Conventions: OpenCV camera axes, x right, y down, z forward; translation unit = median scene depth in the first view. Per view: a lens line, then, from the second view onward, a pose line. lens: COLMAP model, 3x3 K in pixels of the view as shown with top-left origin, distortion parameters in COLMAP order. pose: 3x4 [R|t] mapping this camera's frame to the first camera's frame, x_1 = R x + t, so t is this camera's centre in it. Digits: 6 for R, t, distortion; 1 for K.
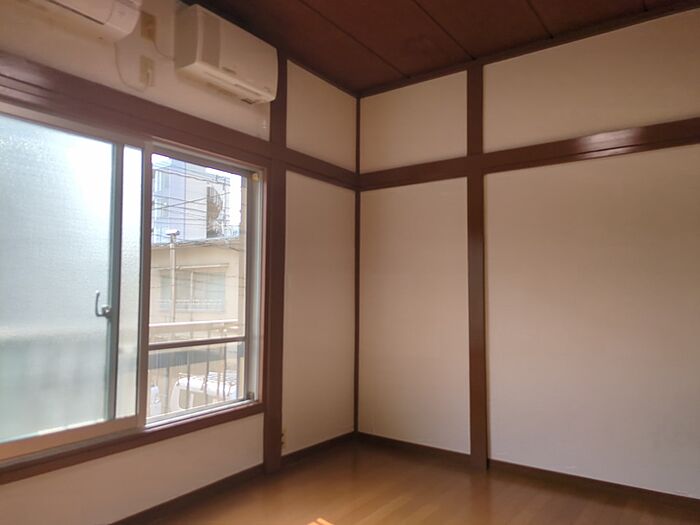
lens RADIAL K [[523.8, 0, 350.0], [0, 523.8, 262.5], [0, 0, 1]] dist [0.013894, -0.001647]
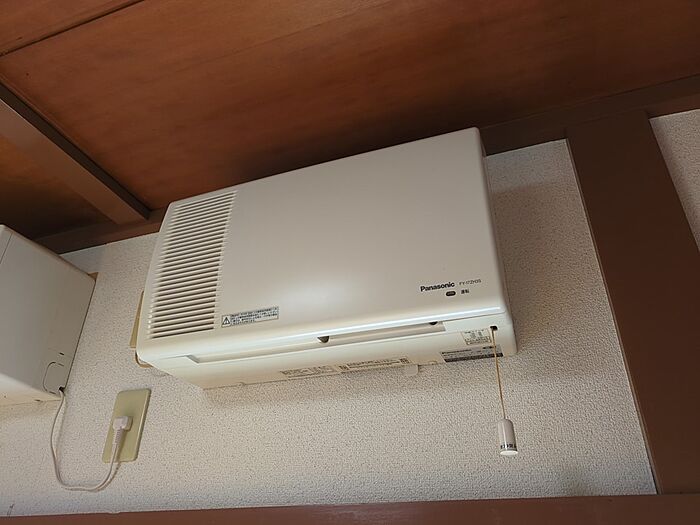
lens RADIAL K [[523.8, 0, 350.0], [0, 523.8, 262.5], [0, 0, 1]] dist [0.013894, -0.001647]
pose [[0.275719, -0.503730, -0.818679, 0.034887], [0.054093, 0.858474, -0.509997, -0.232775], [0.959715, 0.096331, 0.263946, 0.939285]]
